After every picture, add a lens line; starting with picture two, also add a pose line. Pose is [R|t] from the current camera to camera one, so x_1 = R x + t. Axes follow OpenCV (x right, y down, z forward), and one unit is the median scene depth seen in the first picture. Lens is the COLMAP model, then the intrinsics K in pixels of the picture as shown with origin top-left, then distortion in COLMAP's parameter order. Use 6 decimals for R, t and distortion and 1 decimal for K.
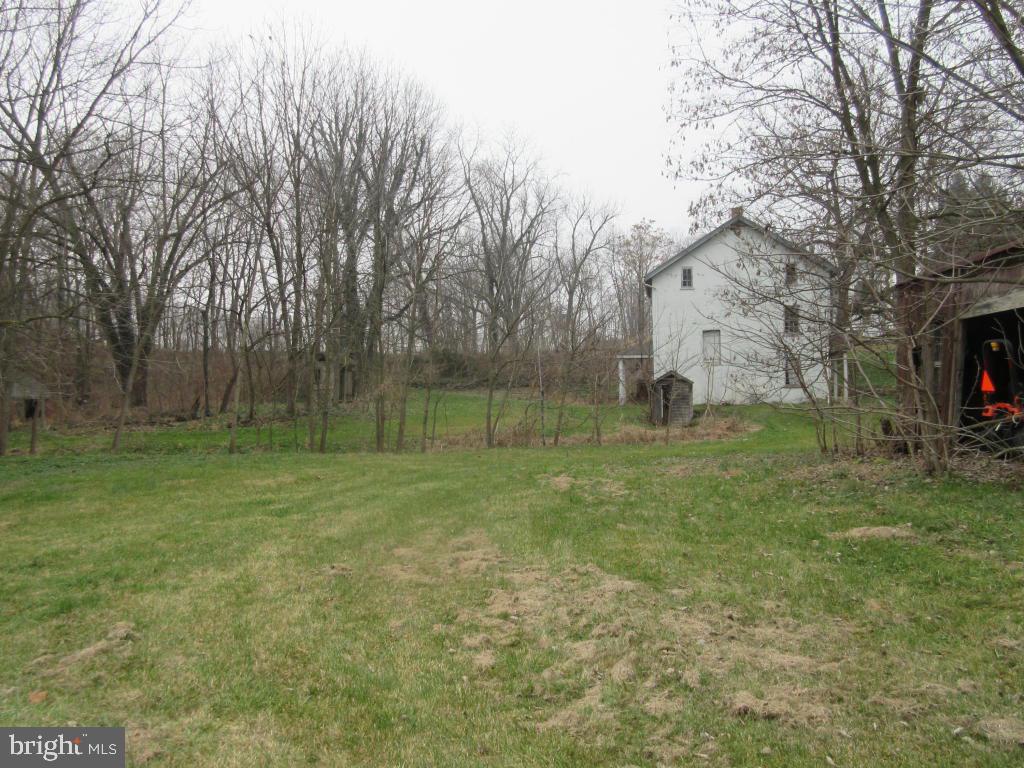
lens RADIAL K [[756.3, 0, 512.0], [0, 756.3, 384.1], [0, 0, 1]] dist [-0.005660, -0.002561]
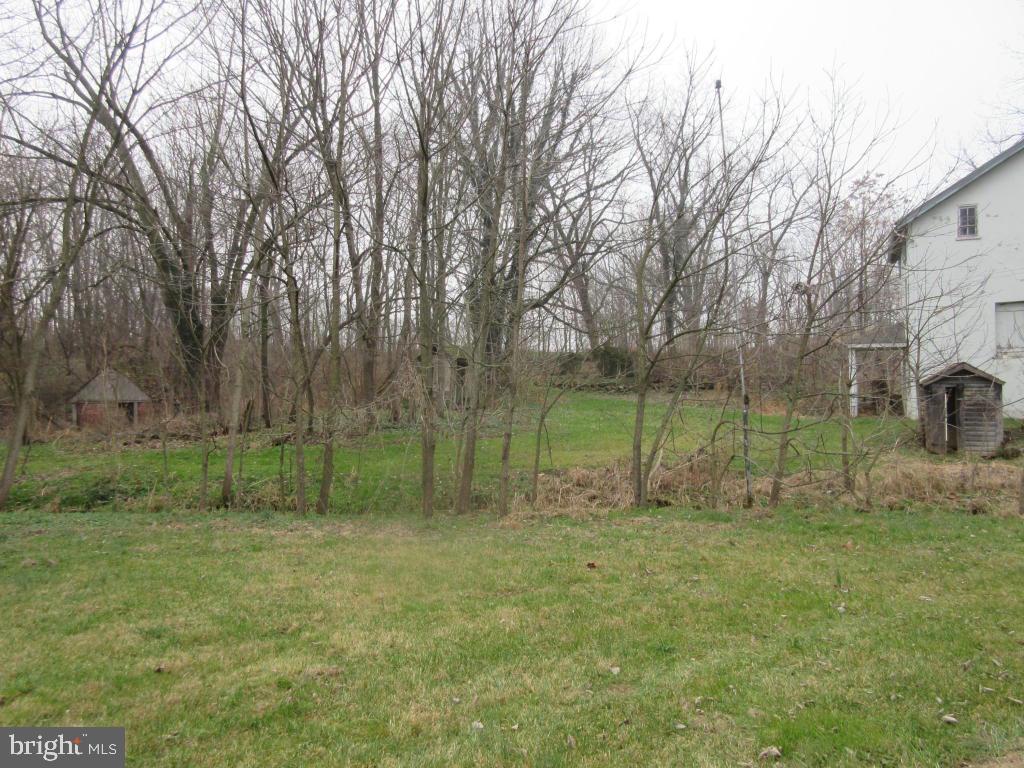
lens RADIAL K [[756.3, 0, 512.1], [0, 756.3, 384.9], [0, 0, 1]] dist [-0.005660, -0.002561]
pose [[0.972652, 0.004436, -0.232224, 0.002823], [-0.005347, 0.999980, -0.003293, 0.002915], [0.232205, 0.004445, 0.972657, 0.258480]]
